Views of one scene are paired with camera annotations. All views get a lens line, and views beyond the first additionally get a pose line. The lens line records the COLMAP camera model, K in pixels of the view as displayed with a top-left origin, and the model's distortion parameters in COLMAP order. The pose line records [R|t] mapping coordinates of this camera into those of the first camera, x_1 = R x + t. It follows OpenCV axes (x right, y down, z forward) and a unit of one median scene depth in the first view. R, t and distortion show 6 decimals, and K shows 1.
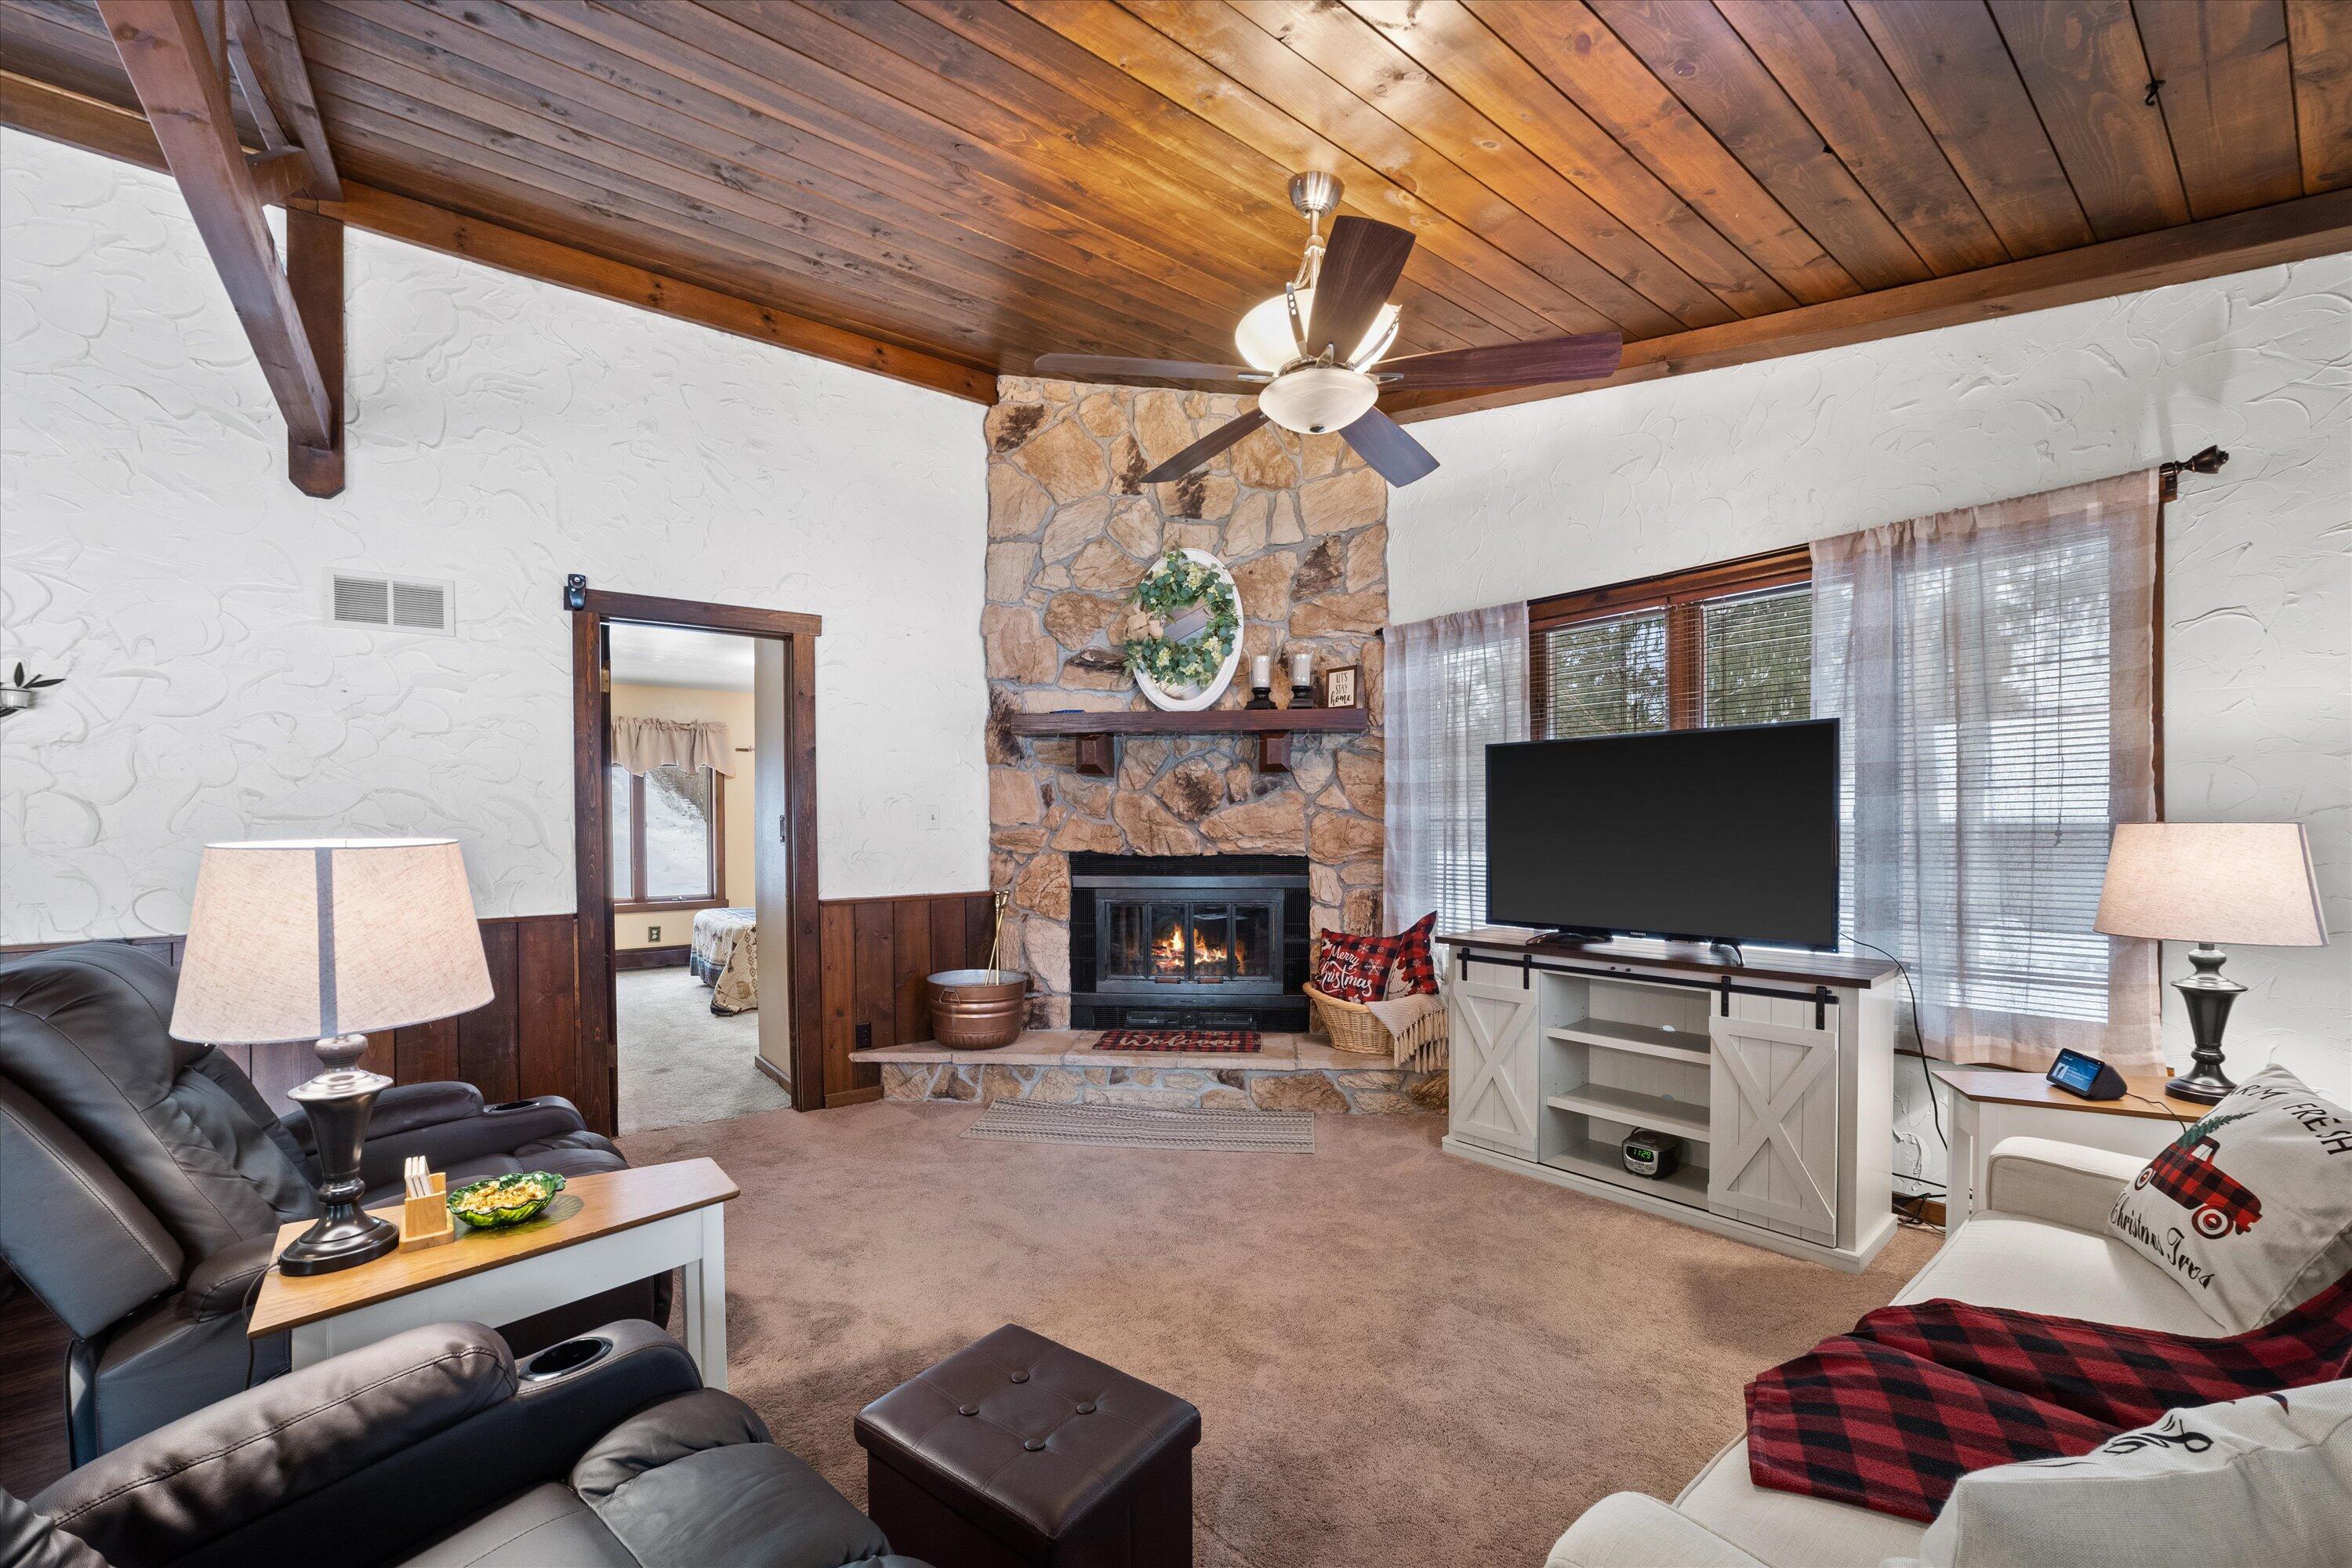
lens RADIAL K [[955.5, 0, 1172.3], [0, 955.5, 817.1], [0, 0, 1]] dist [0.000013, 0.000022]
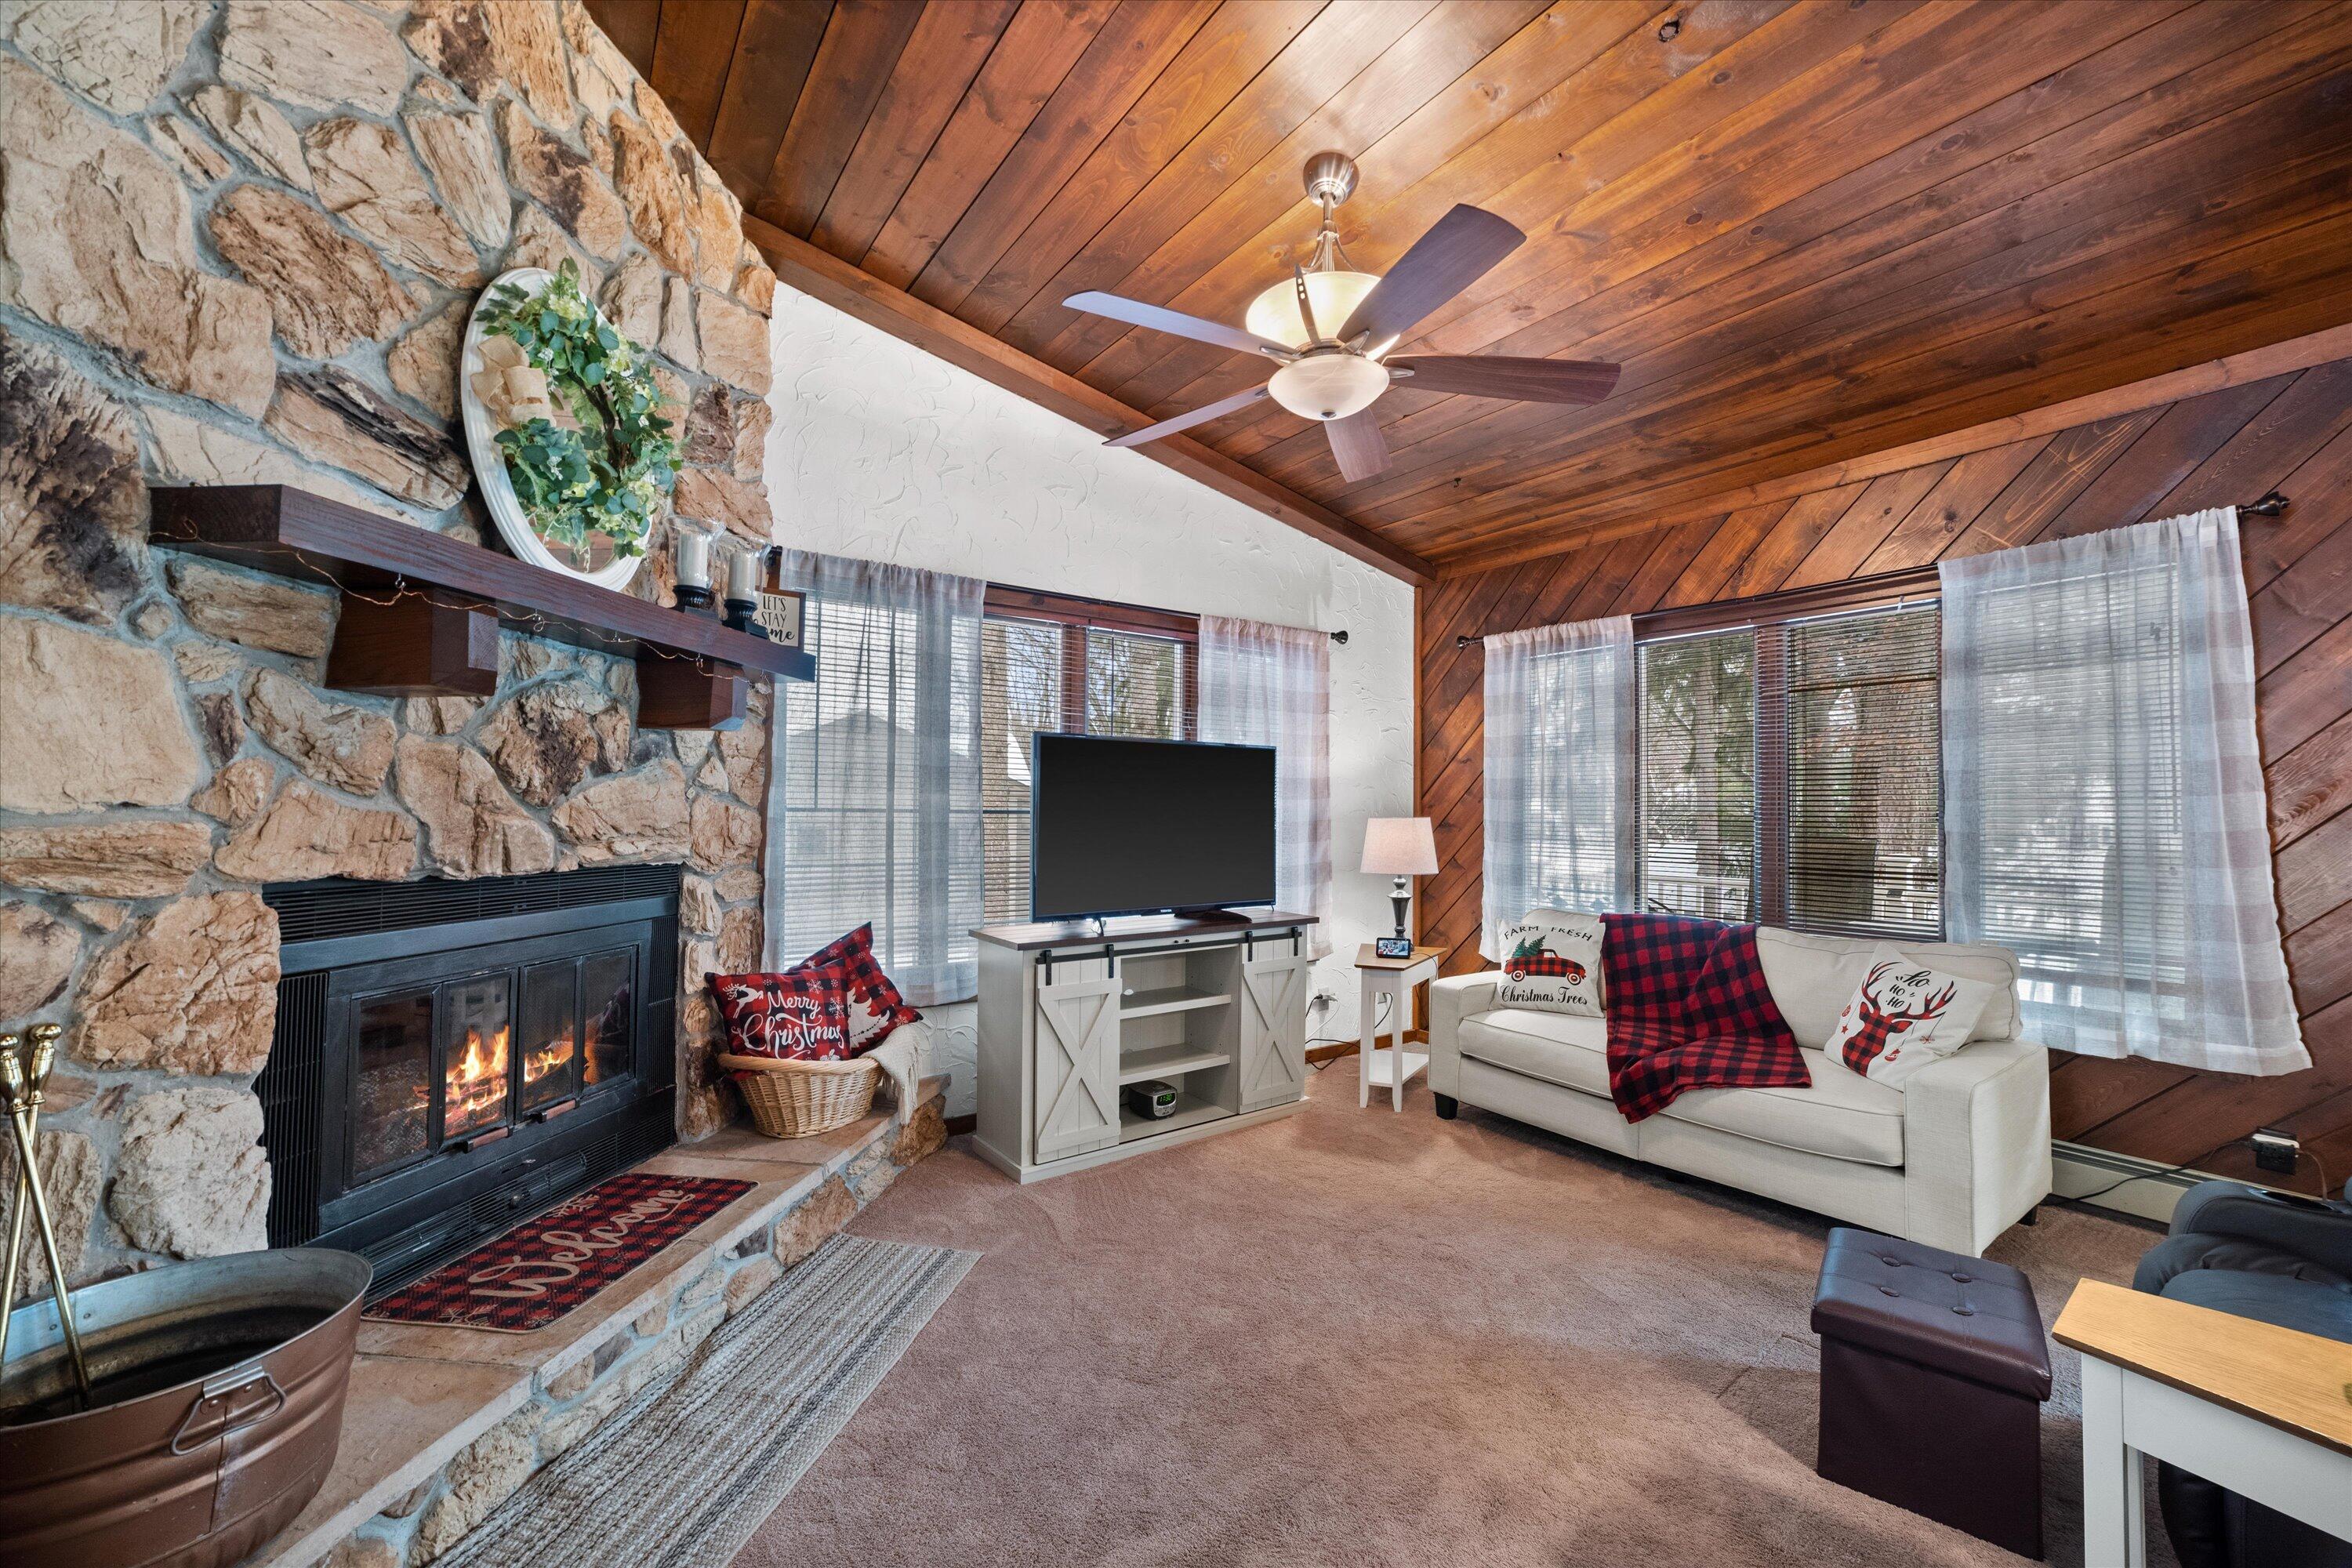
lens RADIAL K [[929.1, 0, 1176.0], [0, 929.1, 784.0], [0, 0, 1]] dist [-0.000340, 0.000048]
pose [[0.066060, 0.038514, 0.997072, -0.453714], [-0.012120, 0.999212, -0.037793, 0.007265], [-0.997742, -0.009588, 0.066475, 0.632912]]
